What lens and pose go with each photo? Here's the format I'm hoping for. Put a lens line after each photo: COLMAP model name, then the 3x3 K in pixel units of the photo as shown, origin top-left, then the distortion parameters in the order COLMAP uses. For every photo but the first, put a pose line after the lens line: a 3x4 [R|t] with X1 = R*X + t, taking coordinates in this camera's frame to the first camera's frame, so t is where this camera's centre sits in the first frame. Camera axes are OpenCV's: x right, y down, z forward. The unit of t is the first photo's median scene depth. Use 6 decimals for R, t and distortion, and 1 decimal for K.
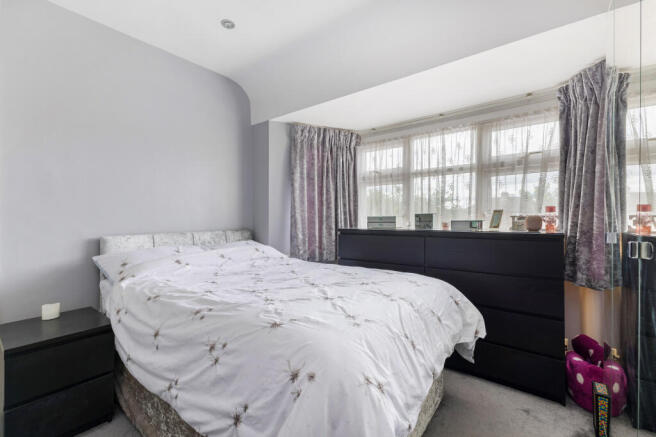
lens RADIAL K [[278.9, 0, 329.4], [0, 278.9, 215.4], [0, 0, 1]] dist [-0.000303, -0.000014]
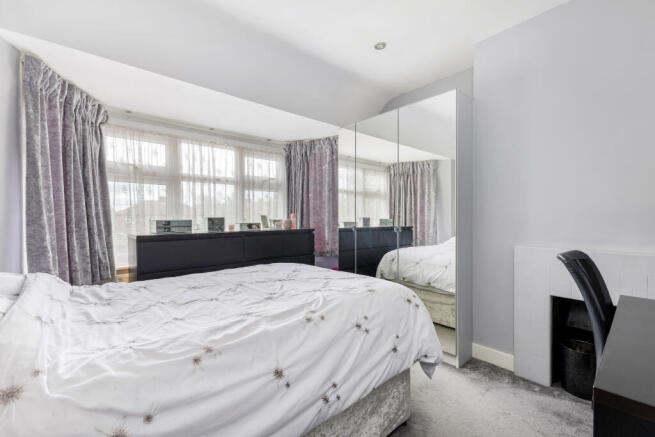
lens RADIAL K [[278.4, 0, 323.6], [0, 278.4, 223.3], [0, 0, 1]] dist [-0.000303, -0.000014]
pose [[0.222713, -0.007989, 0.974851, -0.617798], [-0.000044, 0.999966, 0.008205, 0.007032], [-0.974884, -0.001870, 0.222705, 0.333835]]
